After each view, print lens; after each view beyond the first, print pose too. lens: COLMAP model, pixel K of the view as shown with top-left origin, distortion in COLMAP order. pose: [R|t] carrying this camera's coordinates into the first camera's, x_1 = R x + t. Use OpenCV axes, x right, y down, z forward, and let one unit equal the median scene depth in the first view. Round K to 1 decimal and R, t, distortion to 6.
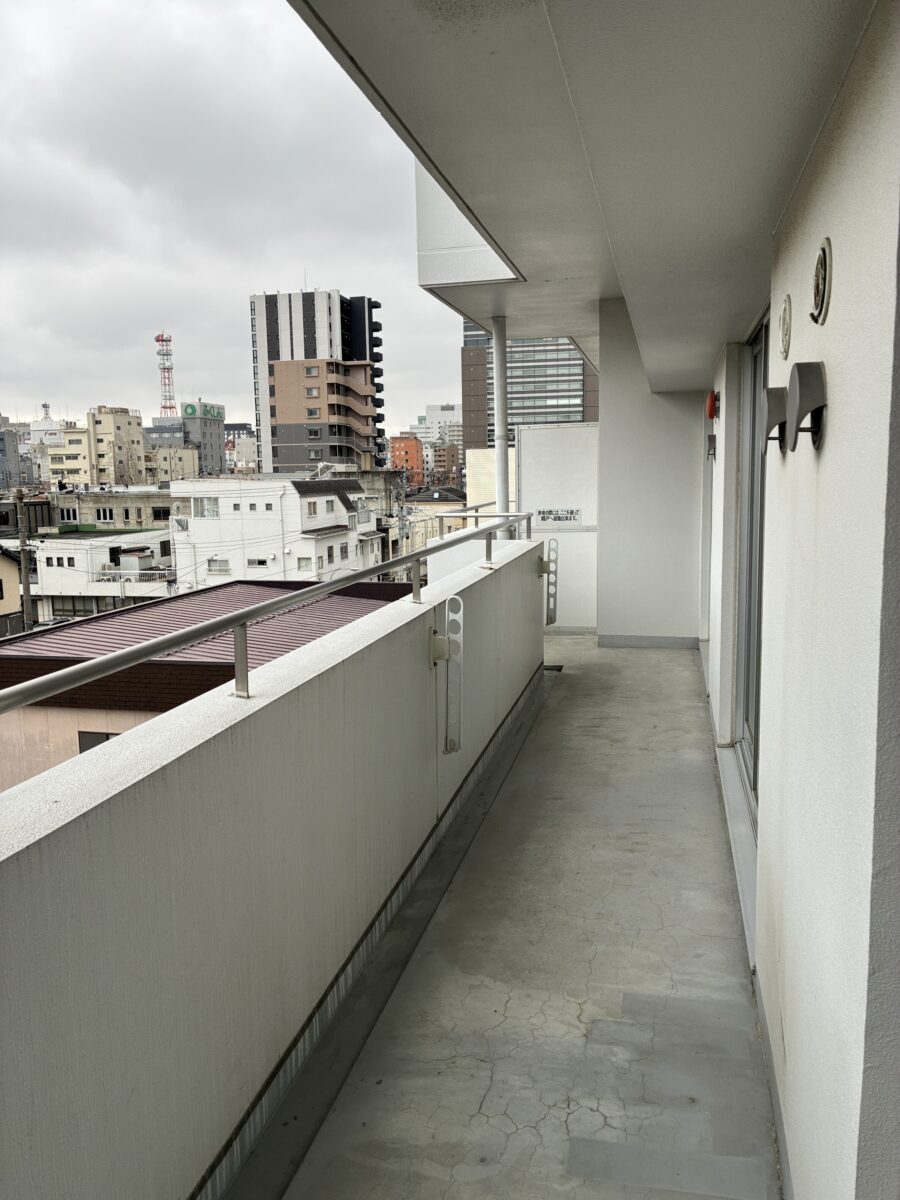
lens RADIAL K [[911.6, 0, 454.6], [0, 911.6, 597.5], [0, 0, 1]] dist [0.068771, -0.010624]
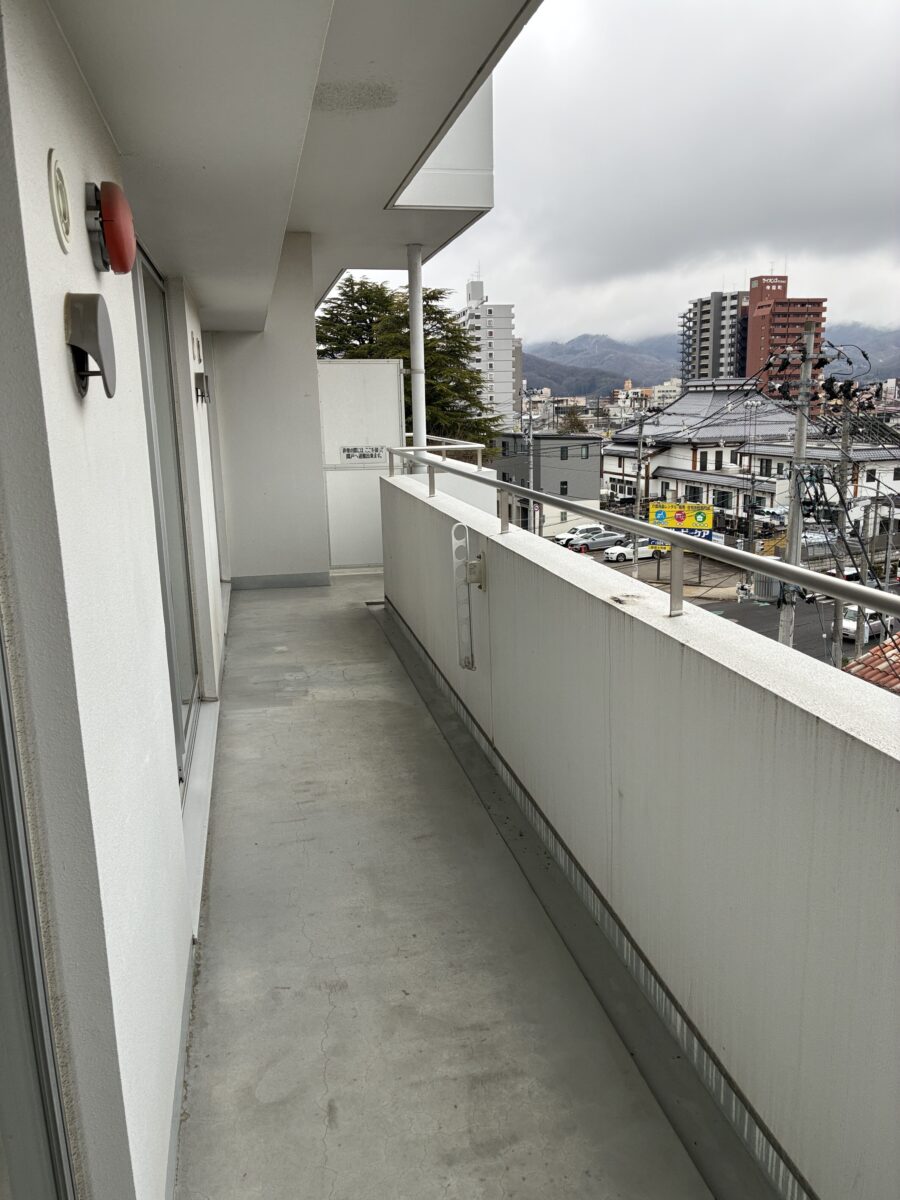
lens RADIAL K [[911.6, 0, 455.7], [0, 911.6, 600.1], [0, 0, 1]] dist [0.068771, -0.010624]
pose [[-0.898949, 0.125193, -0.419782, 0.483922], [-0.031575, 0.937280, 0.347145, -0.297772], [0.436913, 0.325320, -0.838614, 2.009482]]
